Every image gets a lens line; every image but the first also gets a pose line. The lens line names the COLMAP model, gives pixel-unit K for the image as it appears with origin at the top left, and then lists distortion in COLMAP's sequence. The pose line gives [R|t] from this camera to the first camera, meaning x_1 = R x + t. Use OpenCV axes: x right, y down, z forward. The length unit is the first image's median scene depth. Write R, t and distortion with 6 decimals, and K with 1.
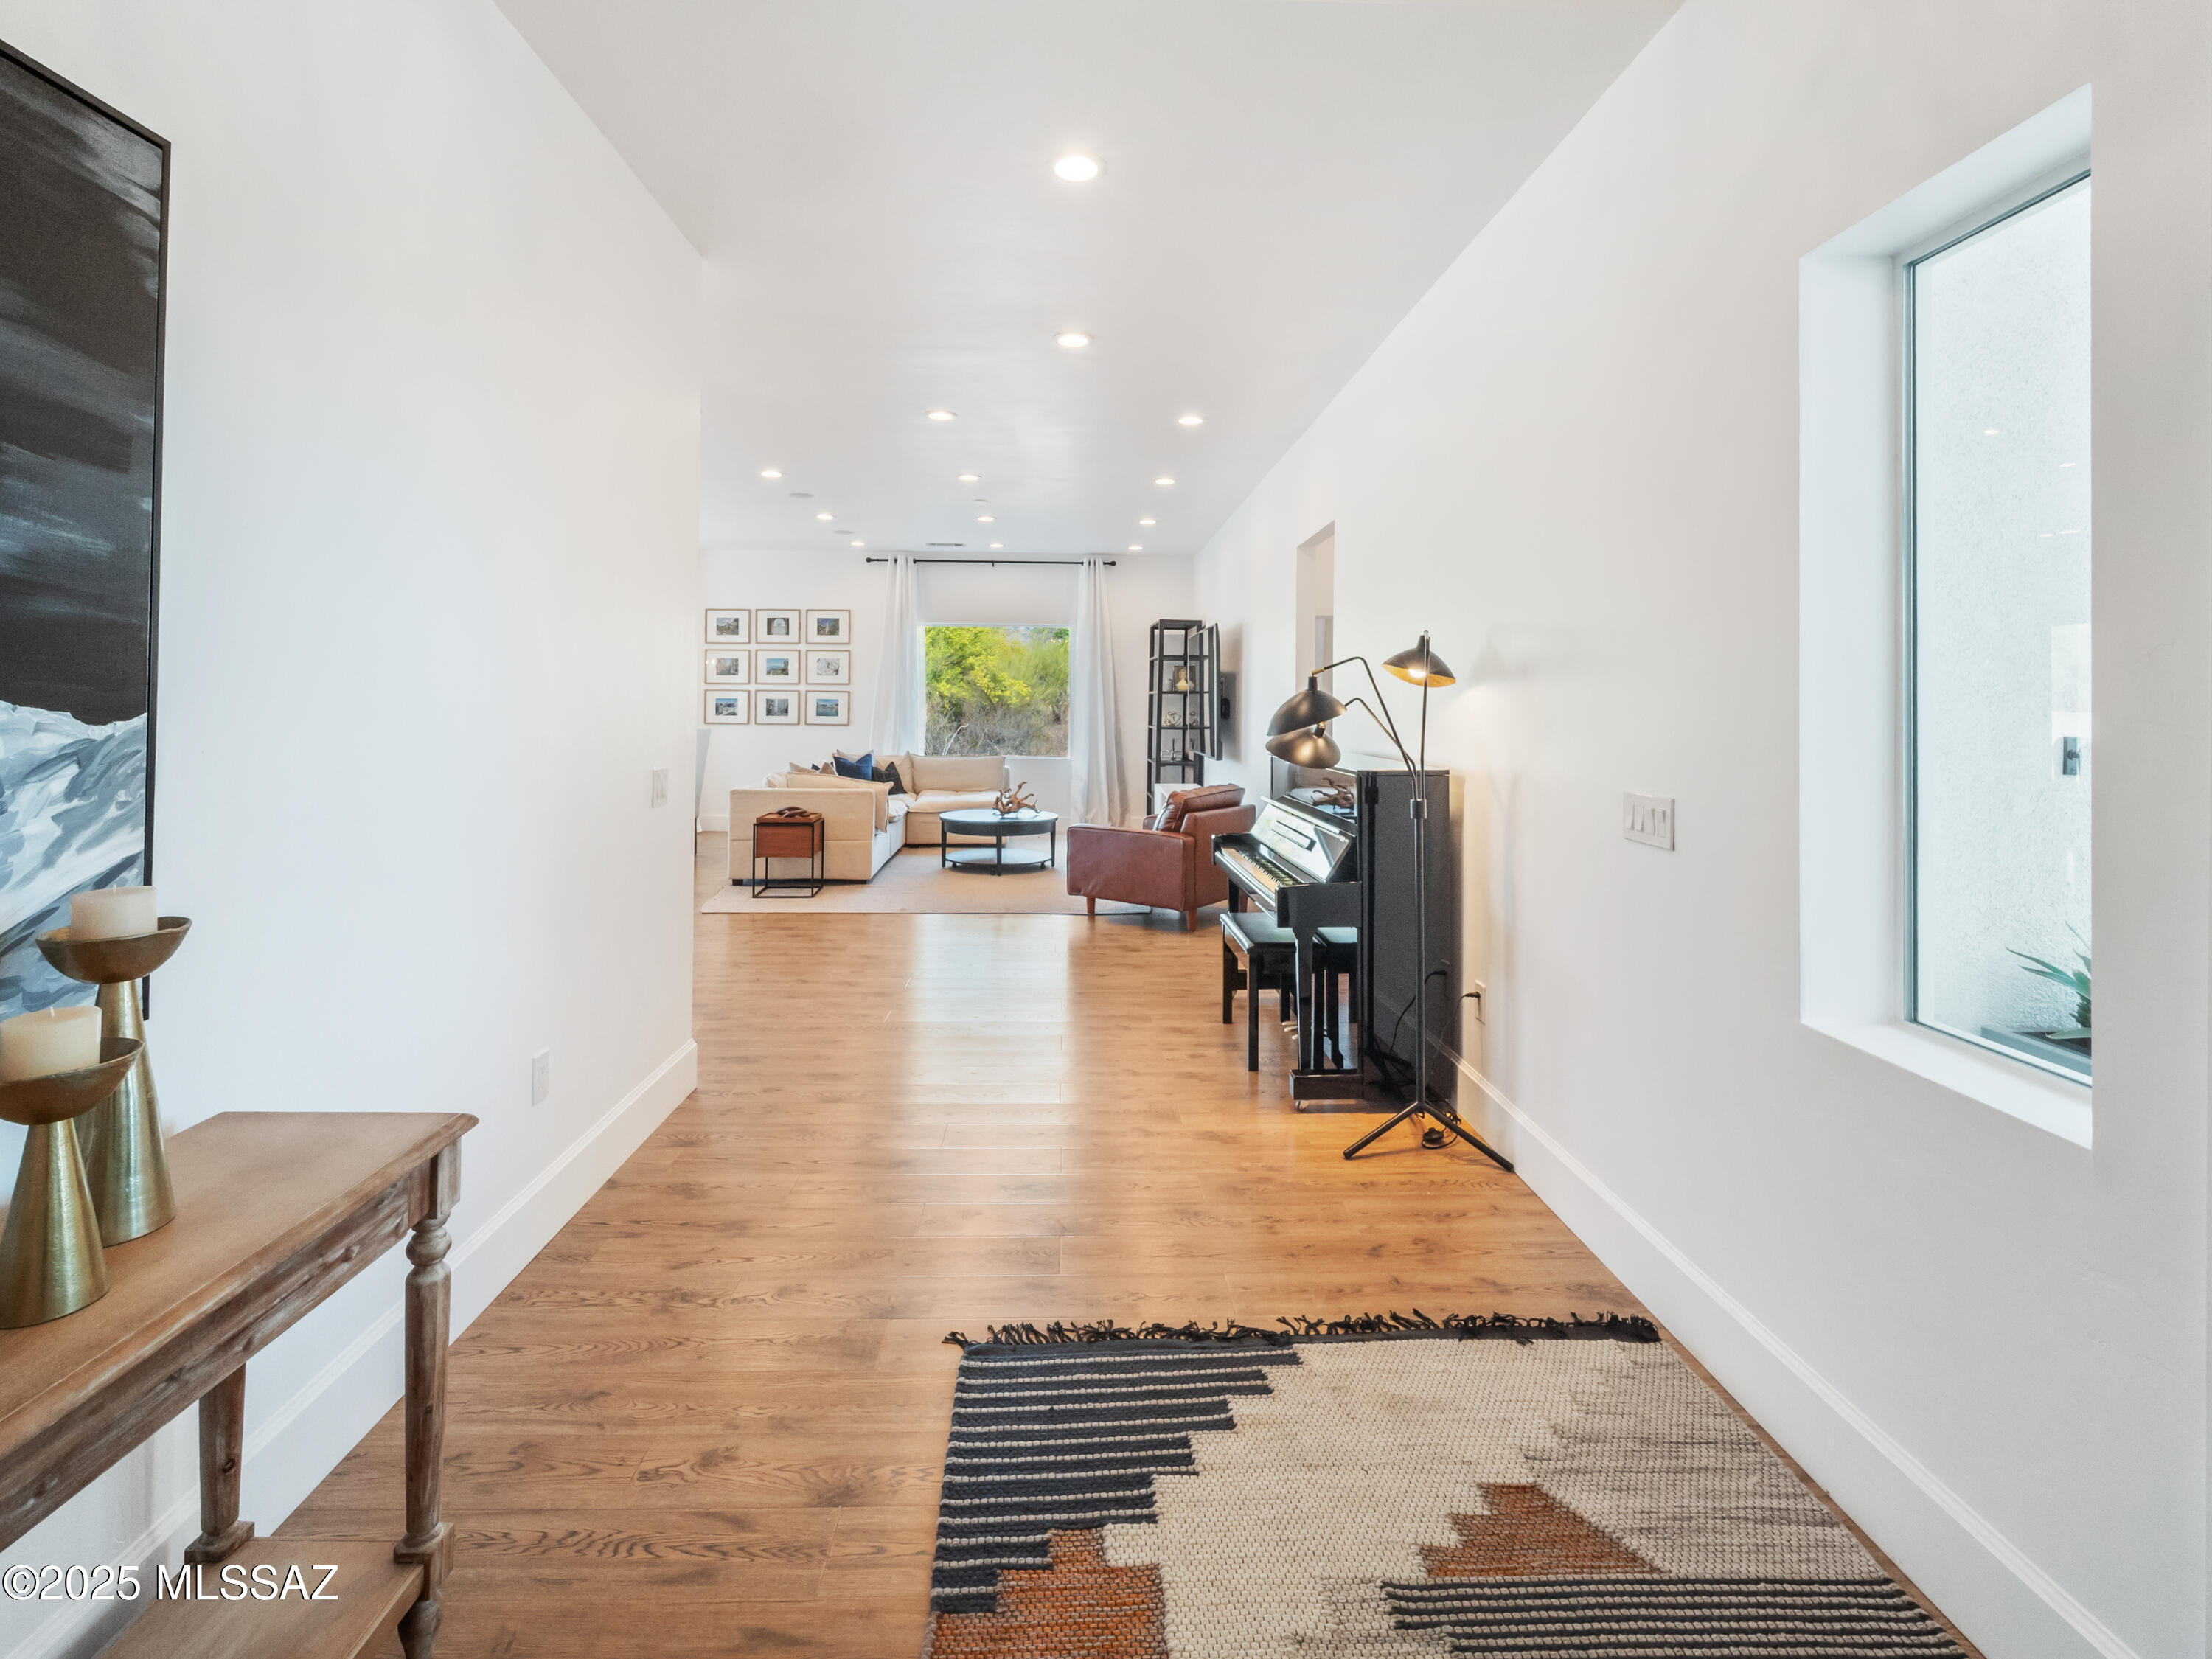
lens RADIAL K [[1050.3, 0, 1076.4], [0, 1050.3, 702.4], [0, 0, 1]] dist [0.012436, -0.007946]
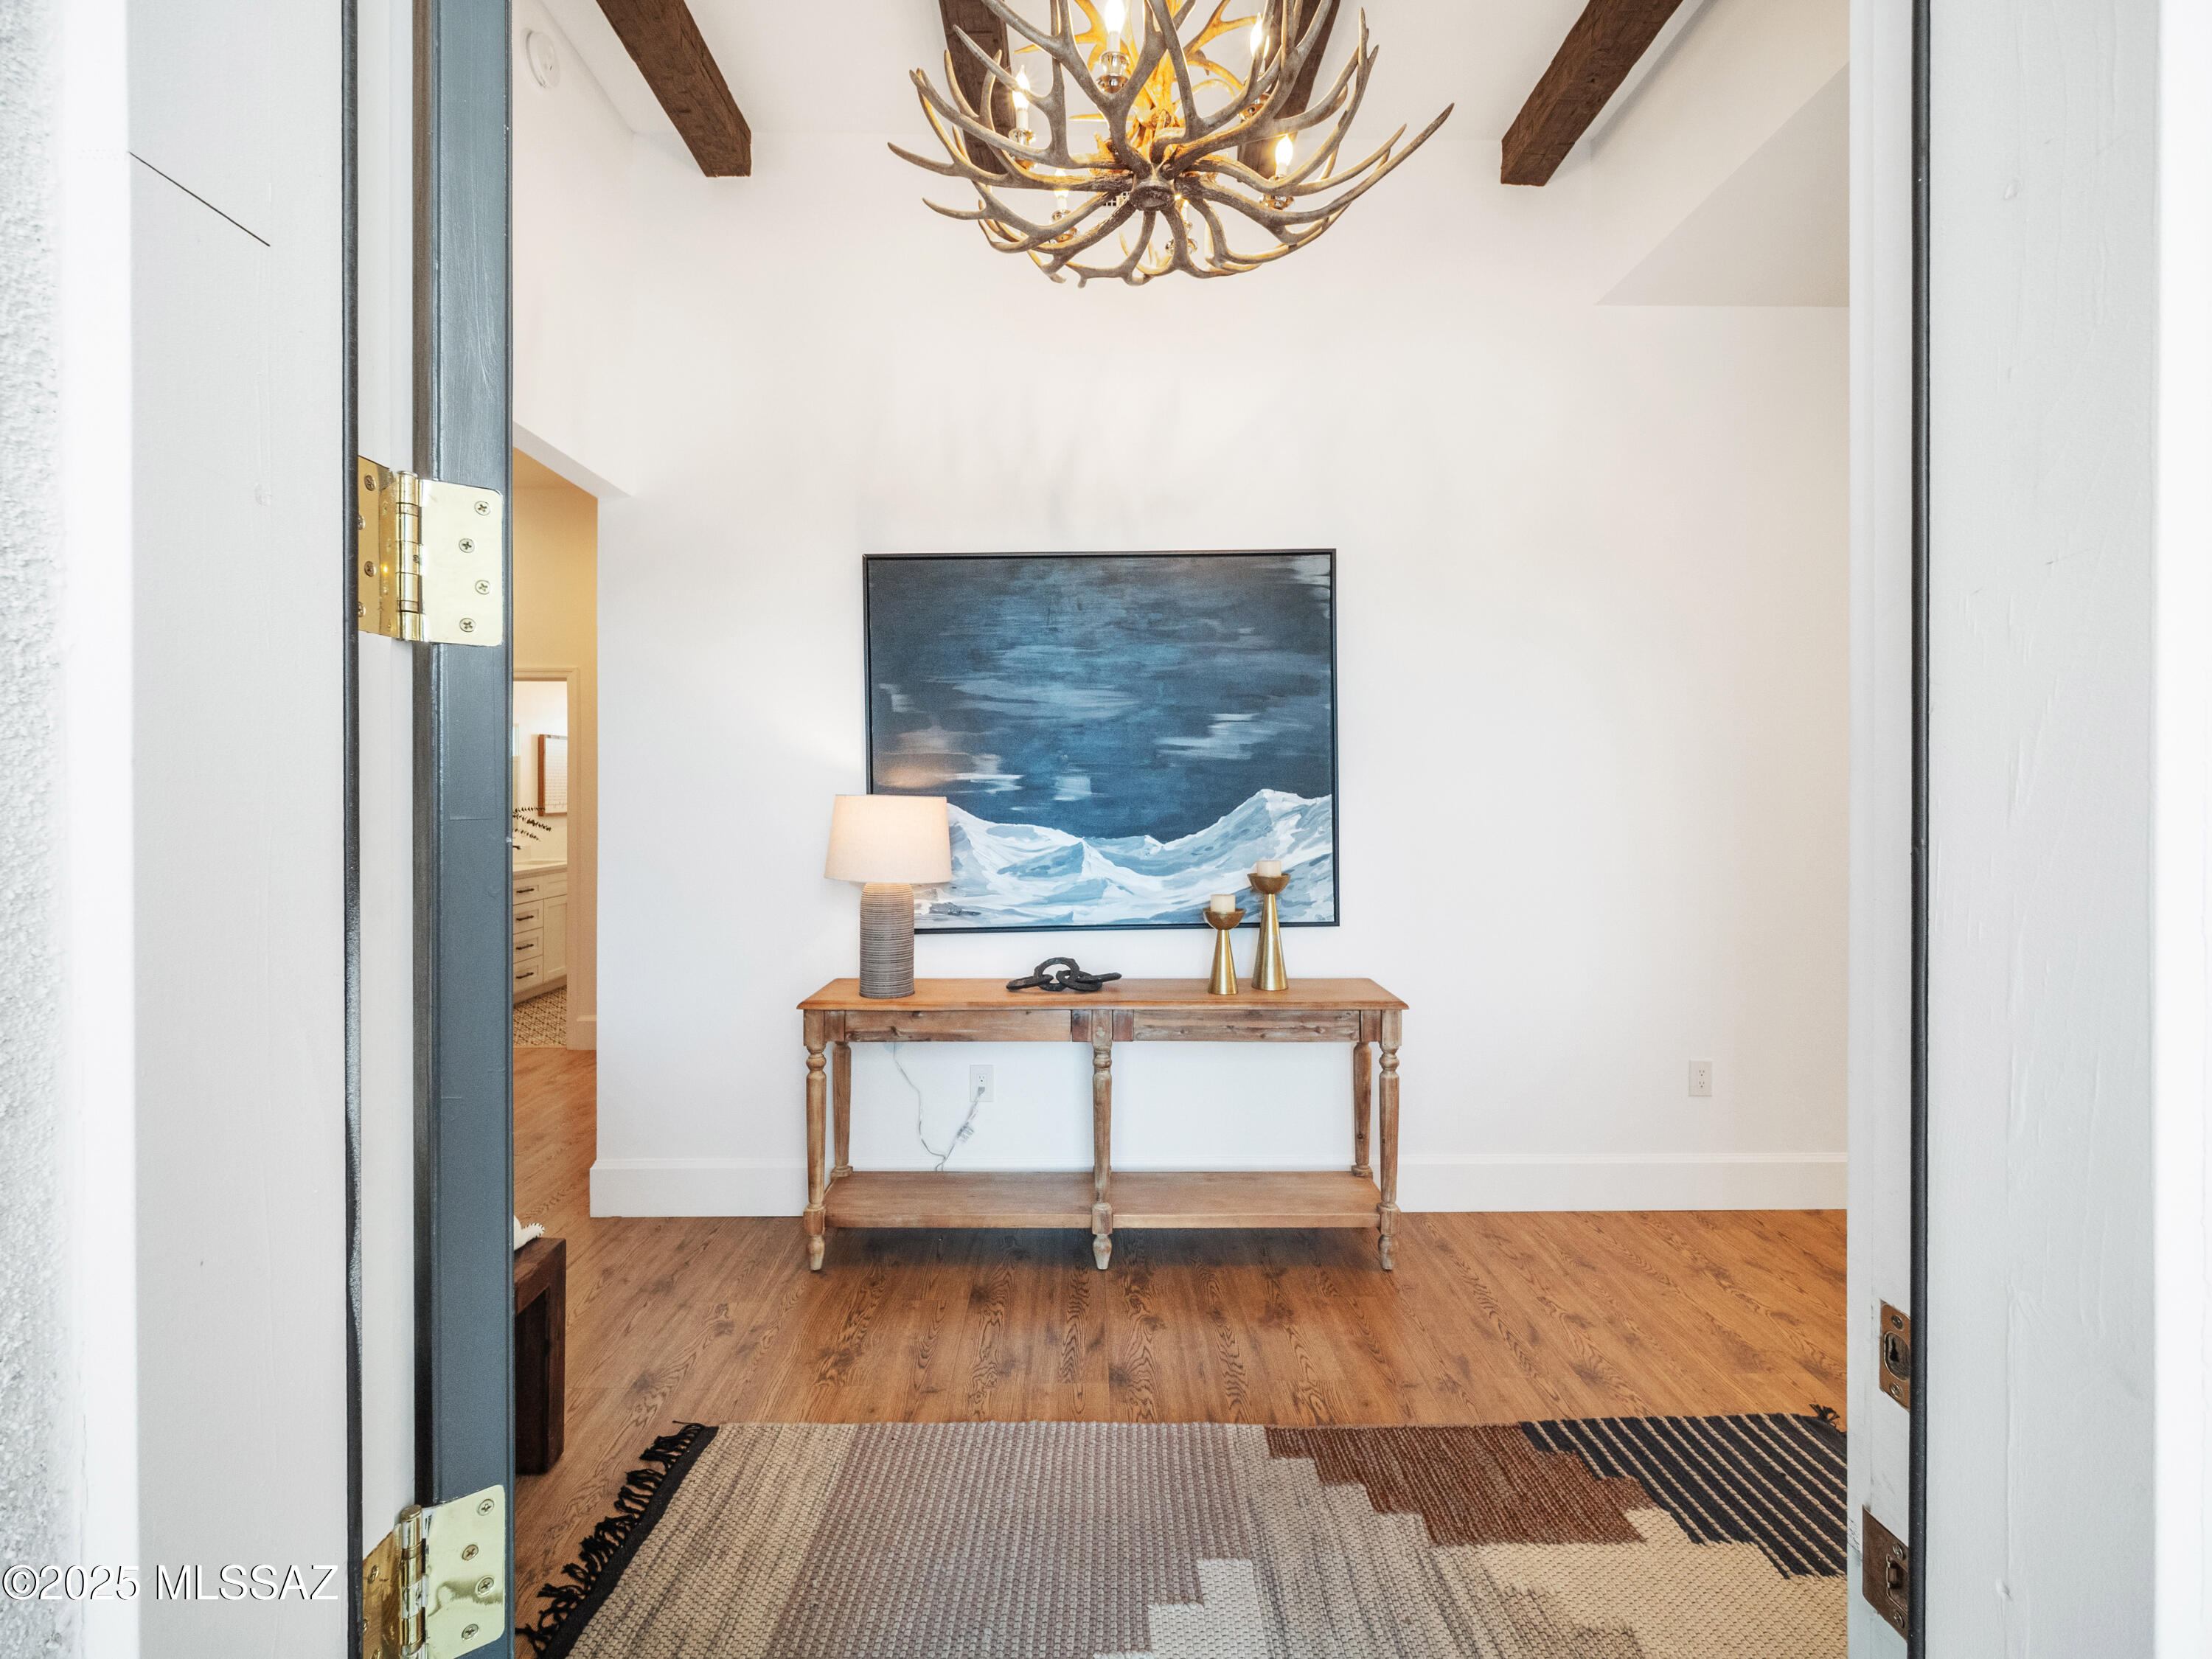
lens RADIAL K [[1026.9, 0, 1077.4], [0, 1026.9, 790.3], [0, 0, 1]] dist [-0.001674, -0.000830]
pose [[-0.035856, -0.012088, -0.999284, 1.284914], [0.005607, 0.999909, -0.012297, 0.023311], [0.999341, -0.006044, -0.035785, 0.463252]]
